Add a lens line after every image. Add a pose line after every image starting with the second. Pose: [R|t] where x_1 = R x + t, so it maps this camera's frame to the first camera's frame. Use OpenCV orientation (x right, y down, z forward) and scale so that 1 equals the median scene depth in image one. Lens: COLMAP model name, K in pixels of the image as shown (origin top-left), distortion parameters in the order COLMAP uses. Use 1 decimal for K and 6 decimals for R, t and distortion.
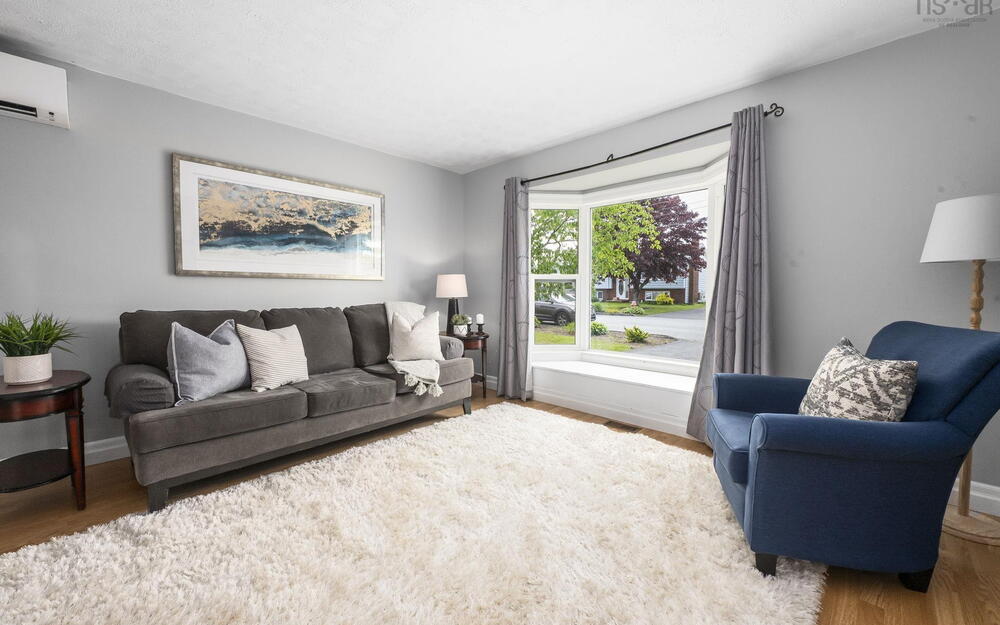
lens RADIAL K [[393.6, 0, 505.0], [0, 393.6, 308.3], [0, 0, 1]] dist [0.000000, -0.000019]
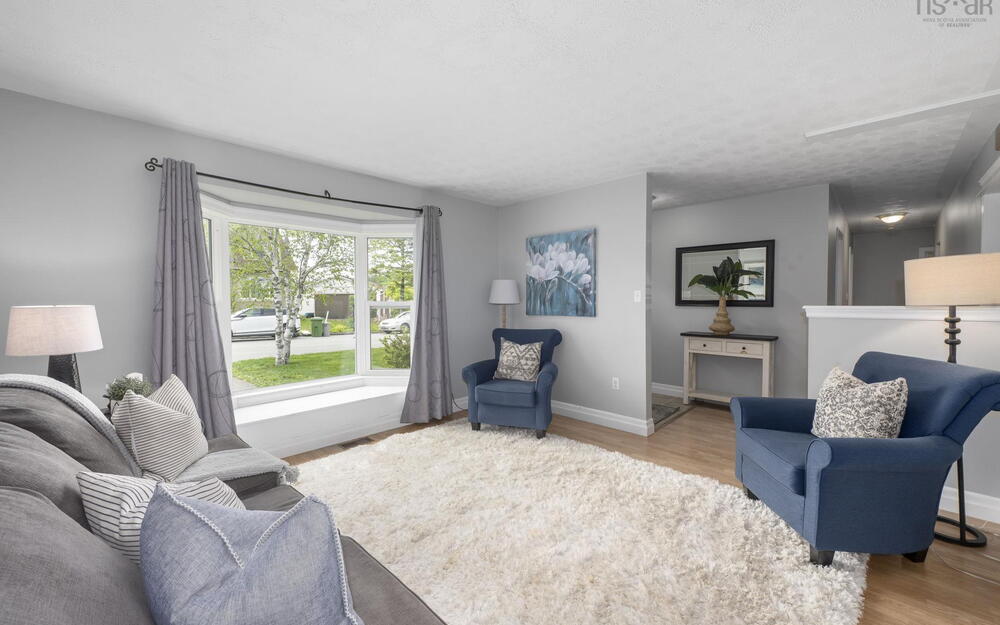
lens RADIAL K [[393.6, 0, 505.0], [0, 393.6, 308.3], [0, 0, 1]] dist [0.000000, -0.000019]
pose [[0.005696, -0.023548, 0.999706, -0.995146], [0.051446, 0.998406, 0.023224, -0.102351], [-0.998660, 0.051298, 0.006899, 0.688957]]
